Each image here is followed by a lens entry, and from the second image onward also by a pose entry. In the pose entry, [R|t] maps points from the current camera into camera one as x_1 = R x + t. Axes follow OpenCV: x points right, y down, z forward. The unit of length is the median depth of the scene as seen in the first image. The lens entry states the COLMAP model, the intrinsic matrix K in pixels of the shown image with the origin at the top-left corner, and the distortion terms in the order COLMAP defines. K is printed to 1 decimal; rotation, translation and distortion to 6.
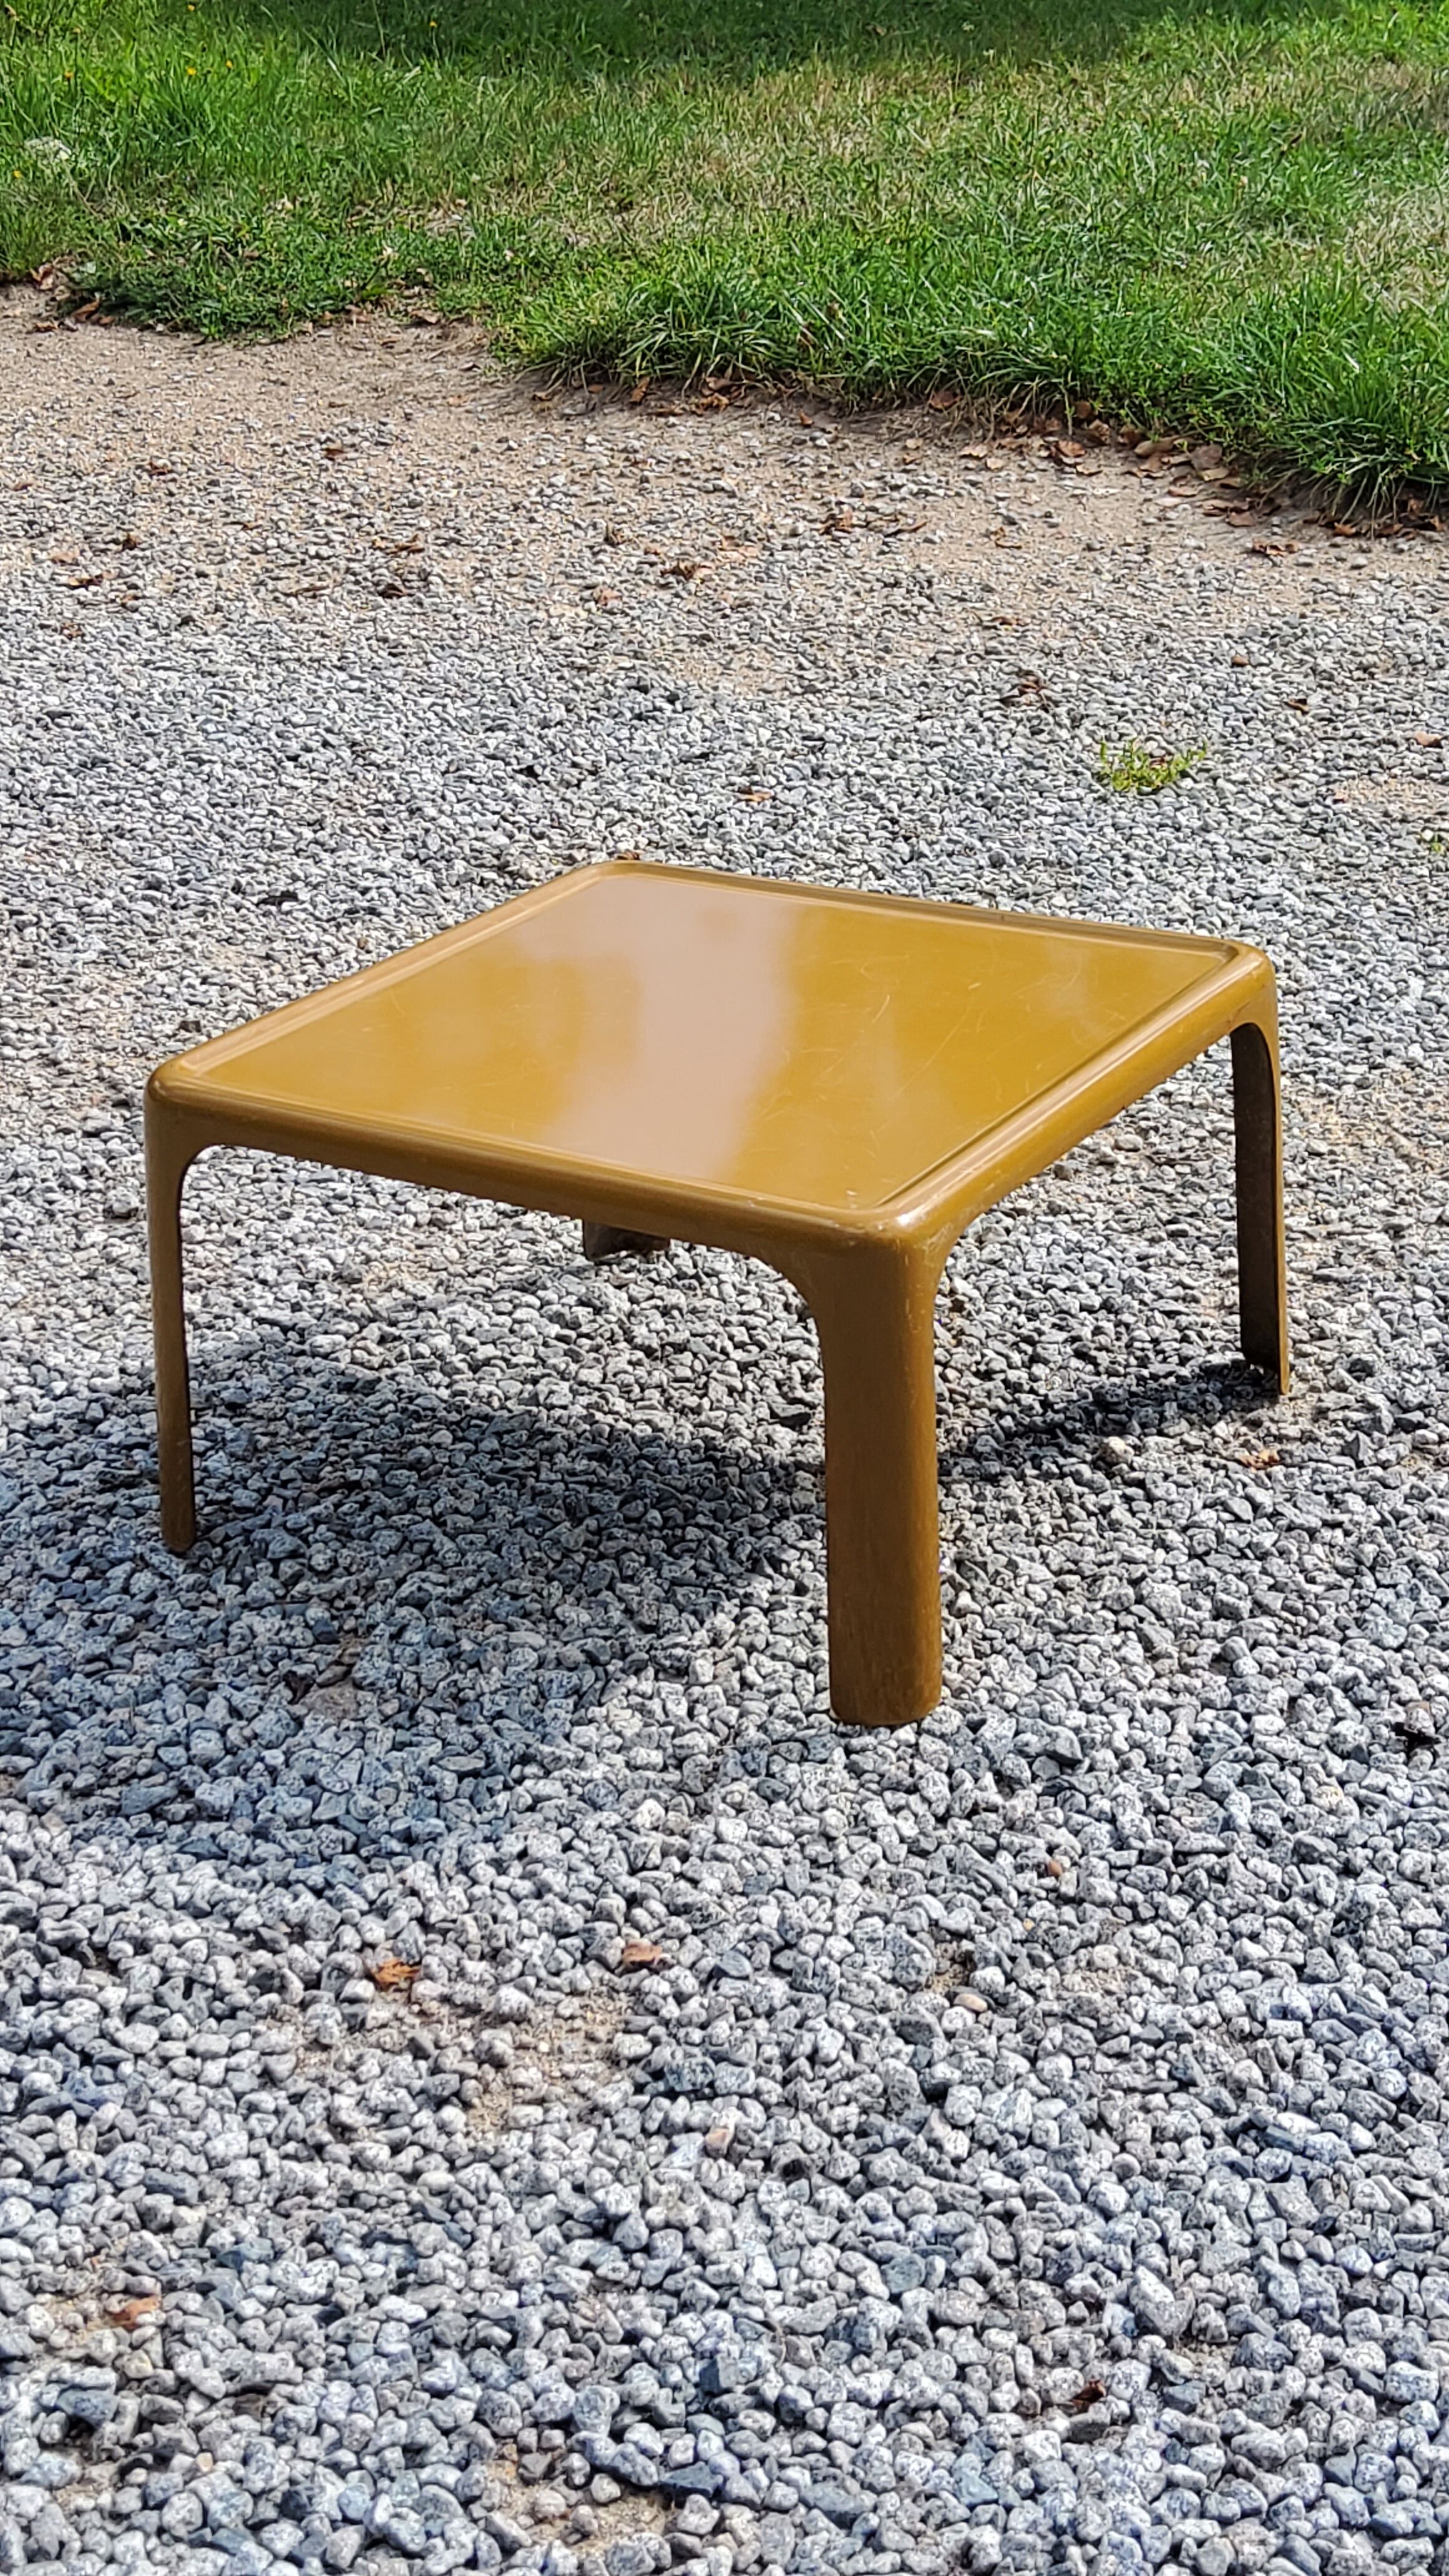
lens RADIAL K [[3844.0, 0, 722.0], [0, 3844.0, 1285.3], [0, 0, 1]] dist [0.101628, 0.000000]
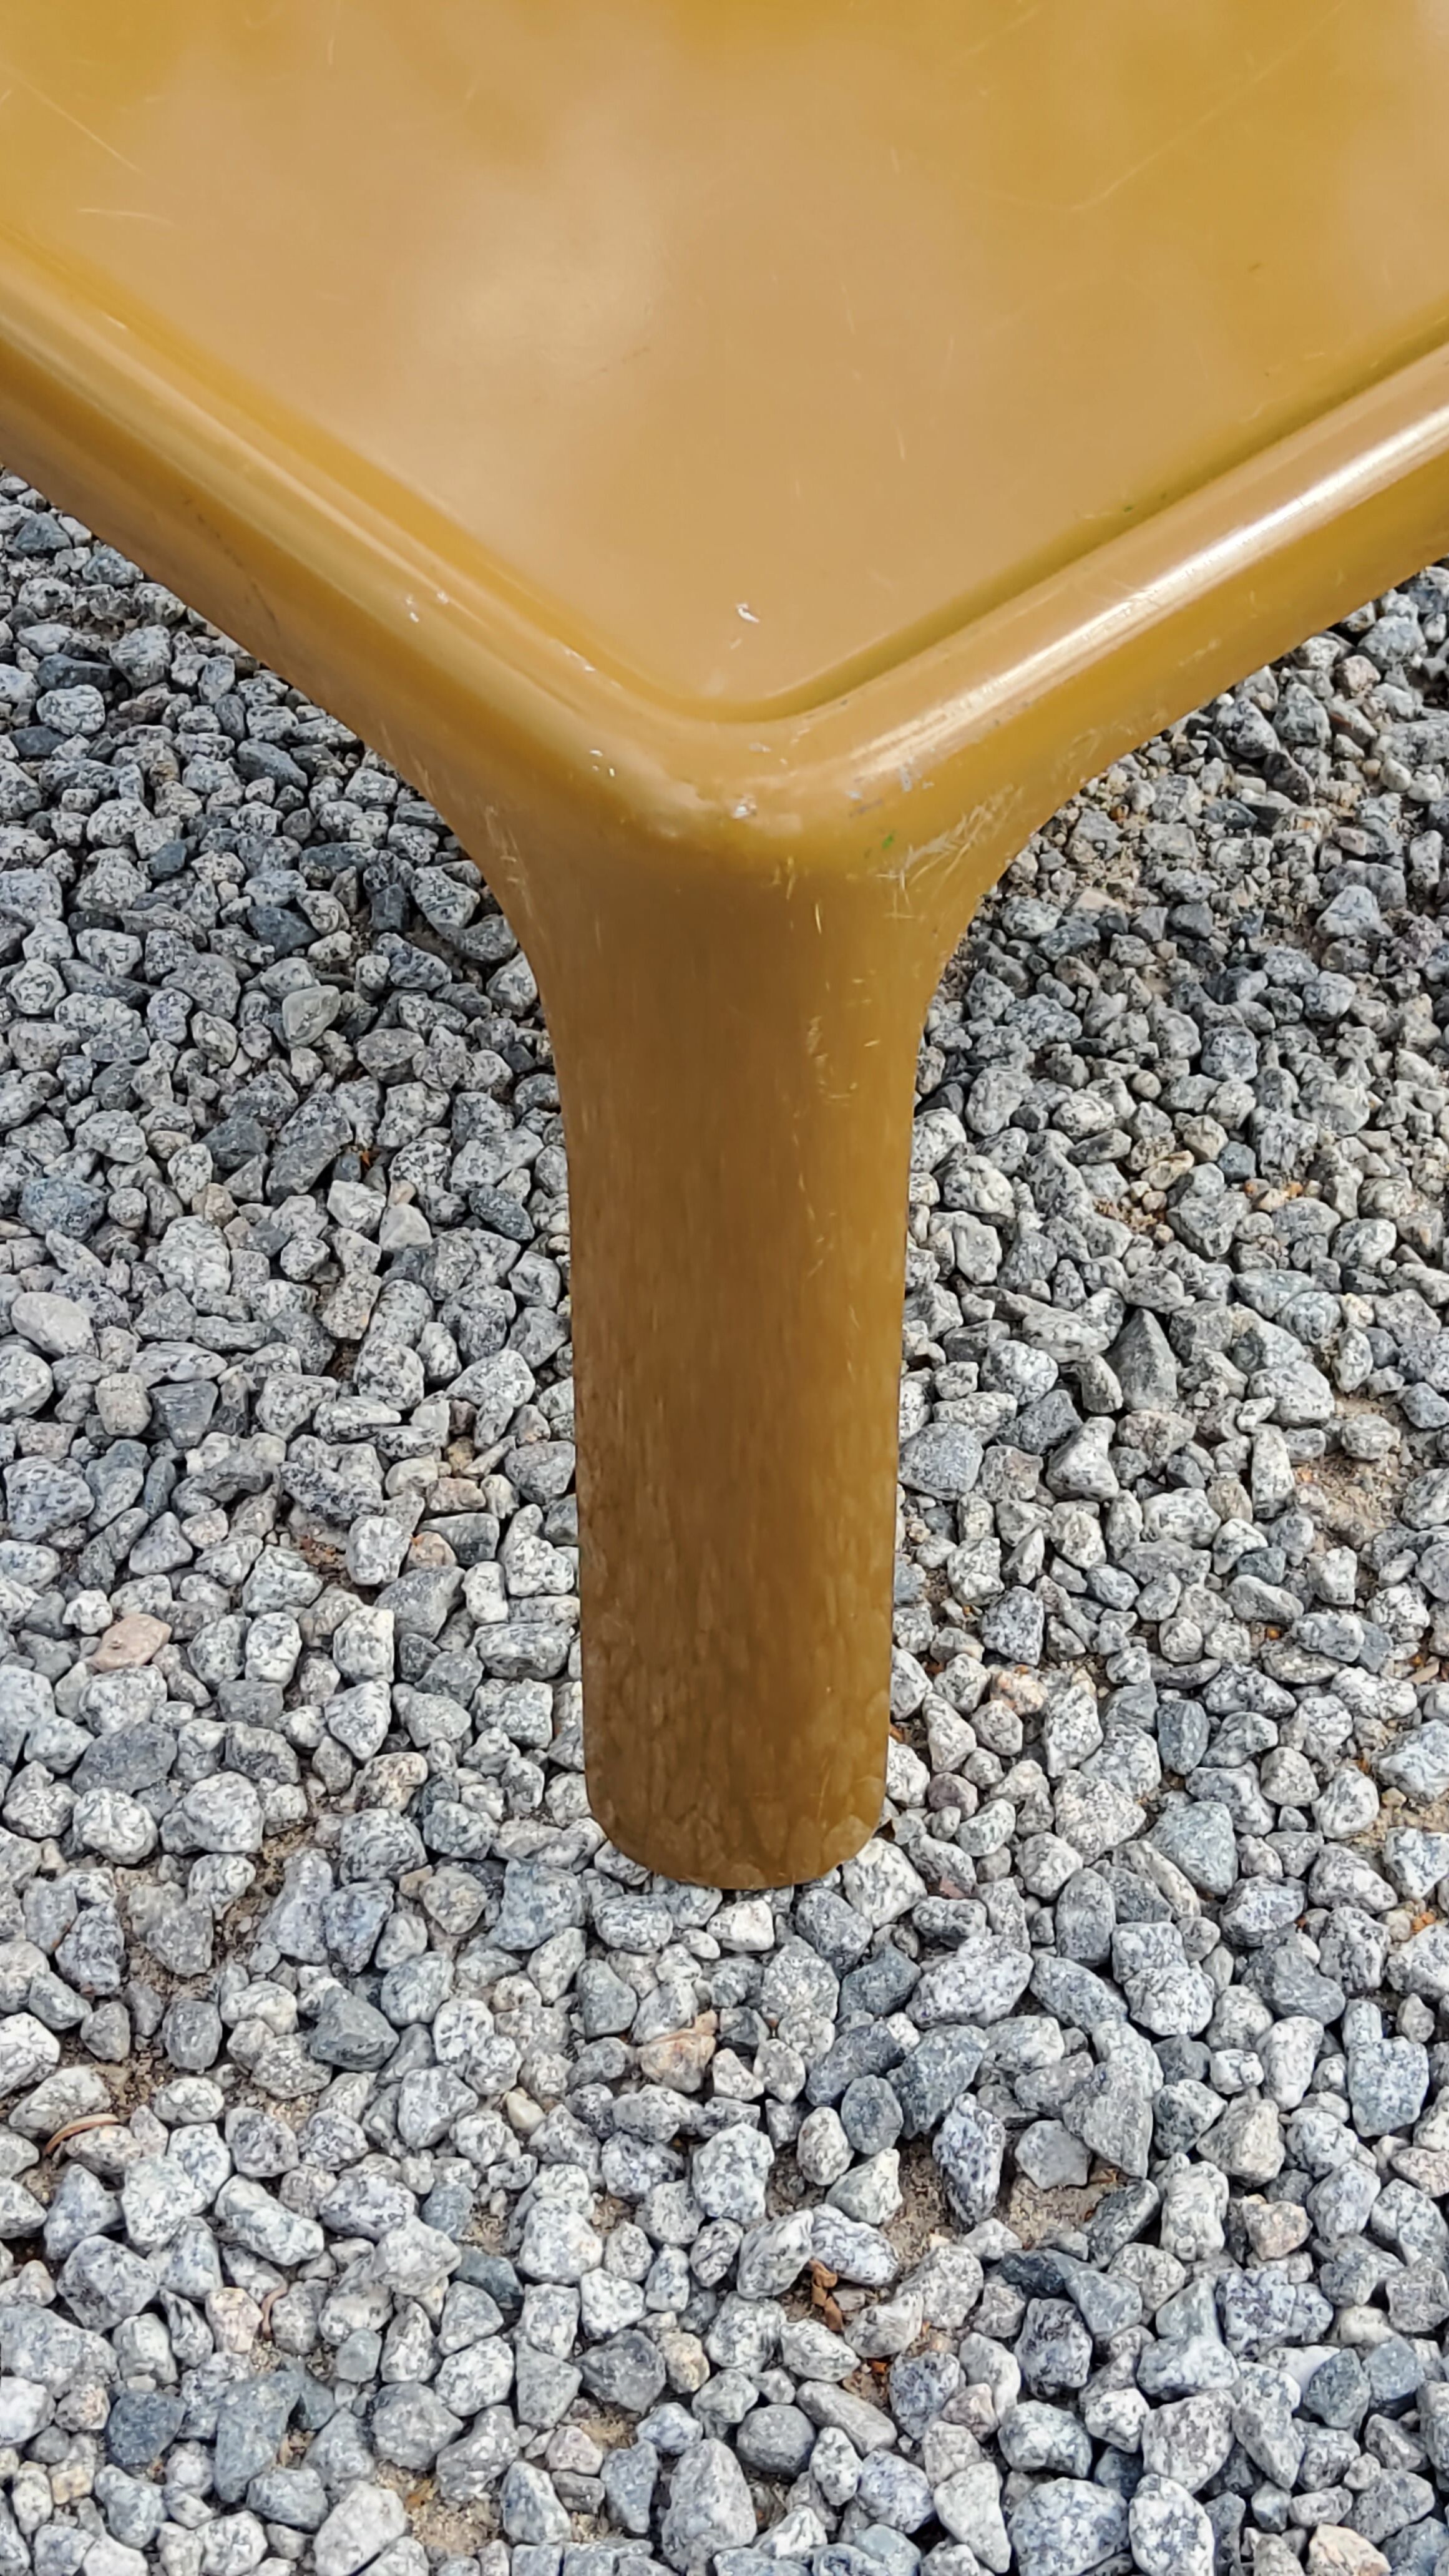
lens RADIAL K [[3844.0, 0, 731.1], [0, 3844.0, 1272.1], [0, 0, 1]] dist [0.101628, 0.000000]
pose [[0.959371, 0.225540, -0.169527, 0.083137], [-0.139076, 0.900793, 0.411376, -0.089181], [0.245491, -0.371085, 0.895561, 0.573595]]
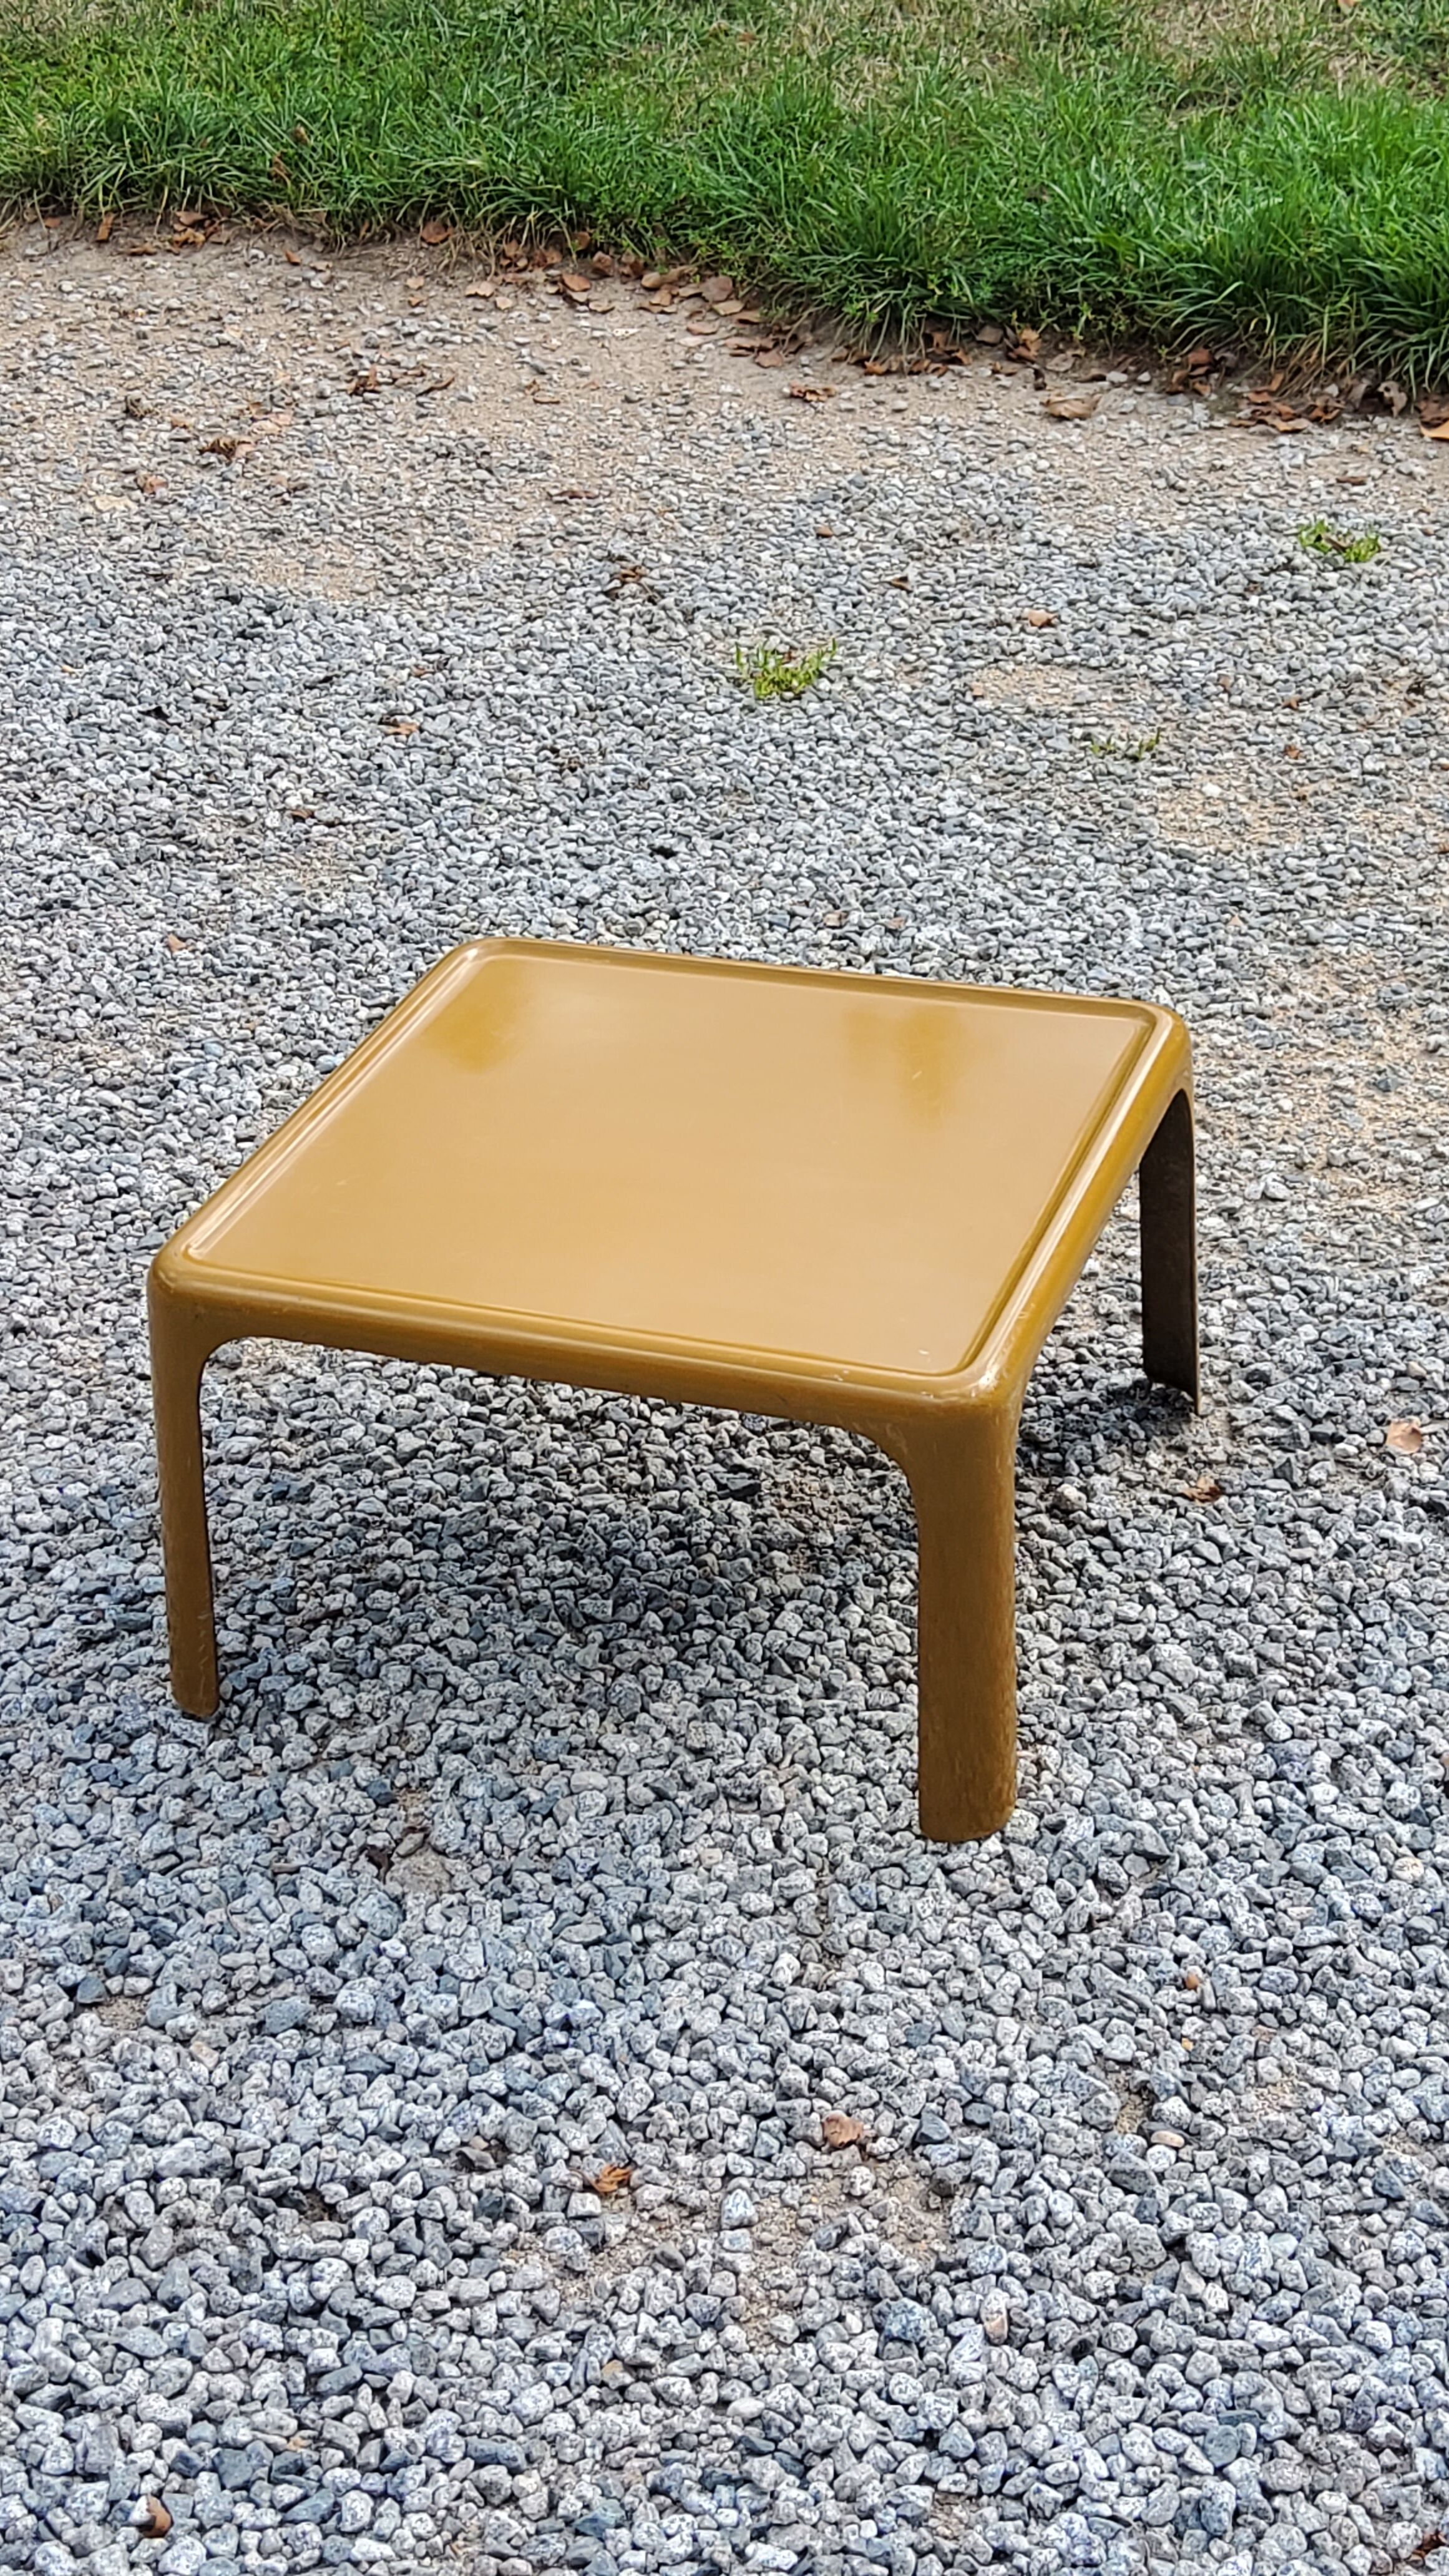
lens RADIAL K [[3844.0, 0, 726.3], [0, 3844.0, 1307.0], [0, 0, 1]] dist [0.101628, 0.000000]
pose [[0.975154, -0.106451, 0.194276, -0.180489], [0.085066, 0.989682, 0.115299, -0.132844], [-0.204545, -0.095908, 0.974147, 0.005597]]
